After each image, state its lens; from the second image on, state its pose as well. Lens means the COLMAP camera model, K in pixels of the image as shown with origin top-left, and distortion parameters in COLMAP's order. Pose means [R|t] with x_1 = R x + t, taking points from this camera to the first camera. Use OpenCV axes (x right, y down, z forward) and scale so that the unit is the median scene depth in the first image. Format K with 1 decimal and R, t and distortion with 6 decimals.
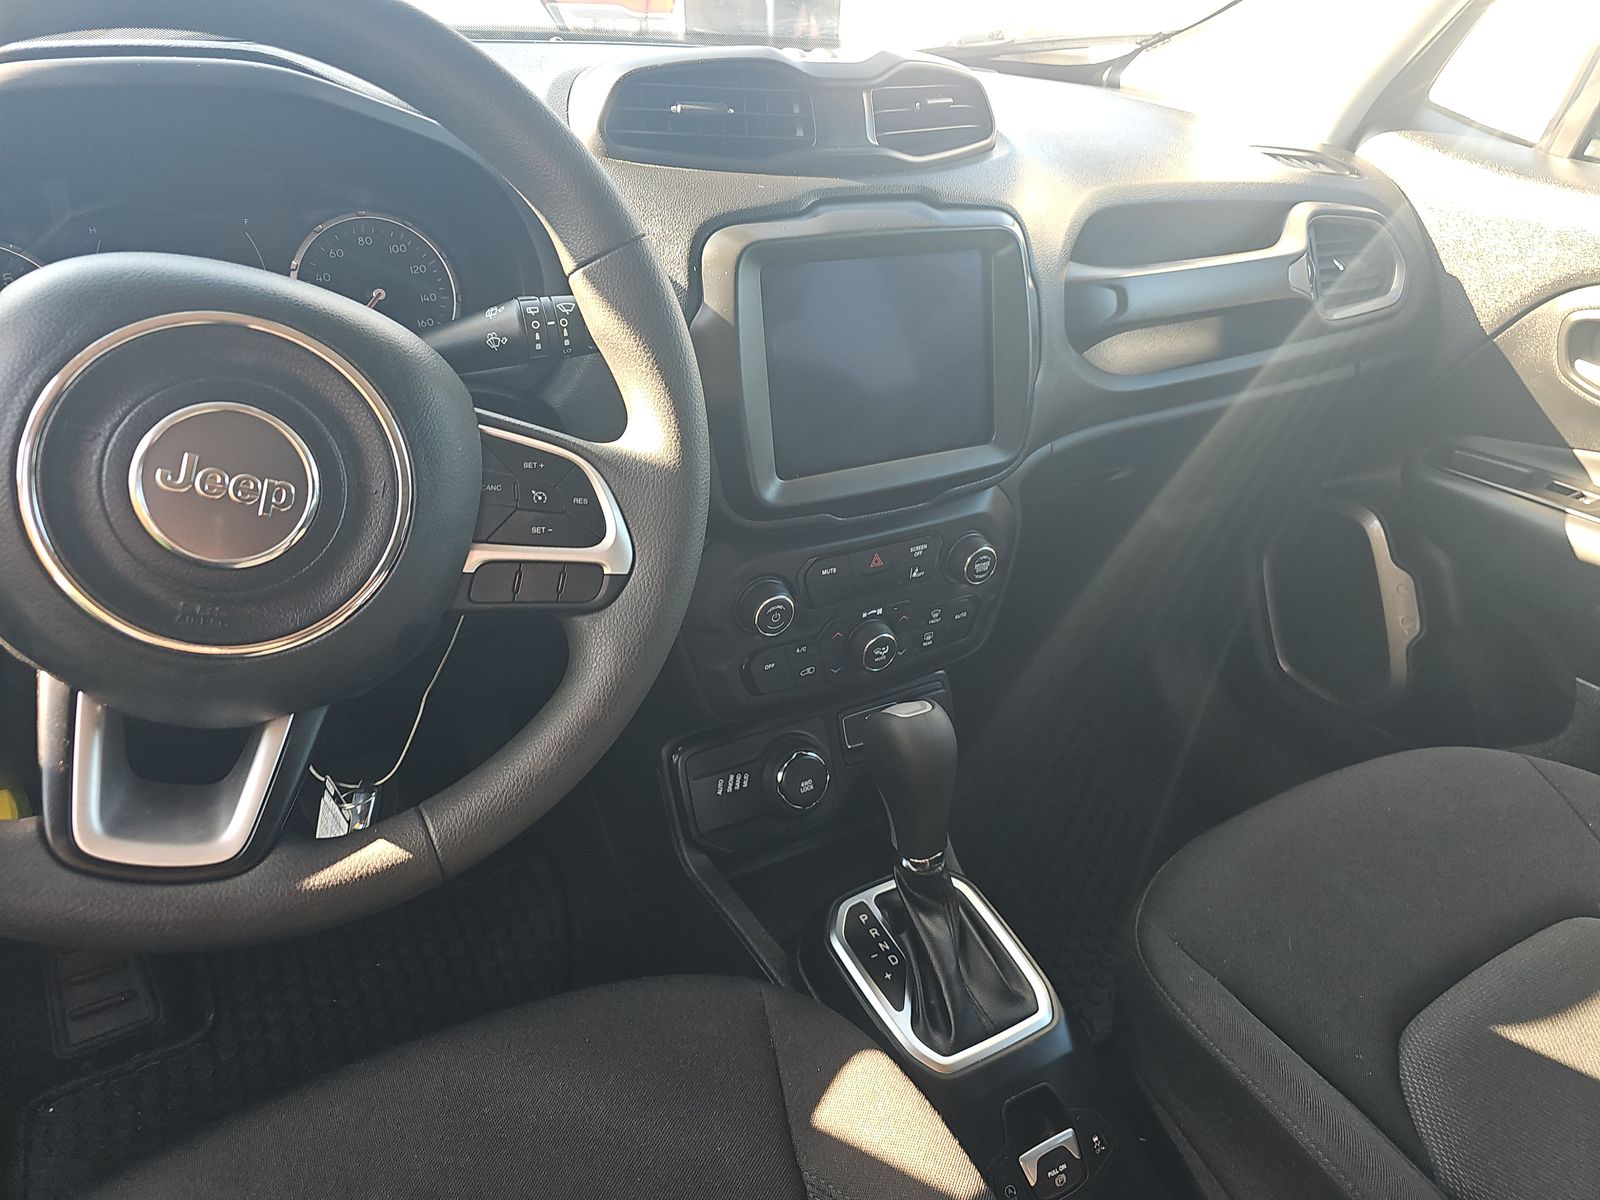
lens RADIAL K [[1064.4, 0, 789.8], [0, 1064.4, 573.0], [0, 0, 1]] dist [0.056322, -0.059054]
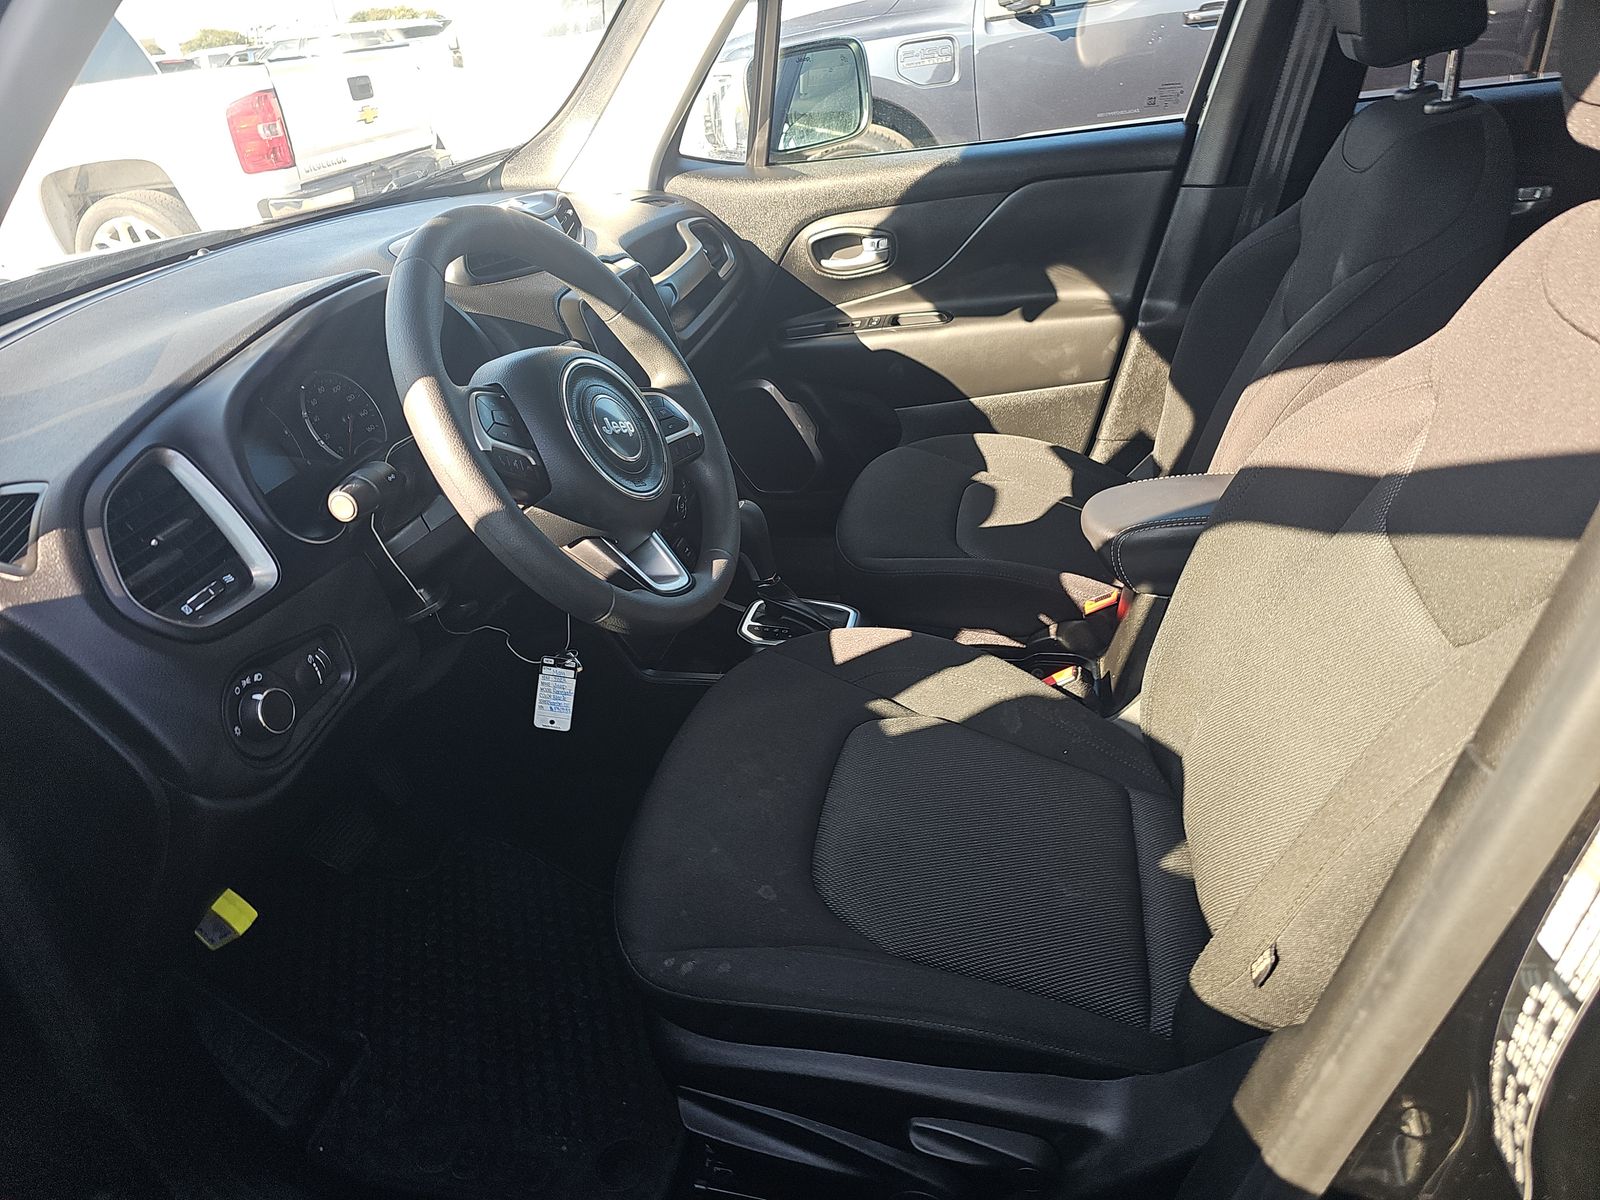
lens RADIAL K [[1064.4, 0, 789.8], [0, 1064.4, 573.0], [0, 0, 1]] dist [0.056322, -0.059054]
pose [[0.669251, -0.446270, 0.594092, -1.388010], [0.476442, 0.871282, 0.117773, 0.078632], [-0.570181, 0.204230, 0.795729, -0.774101]]
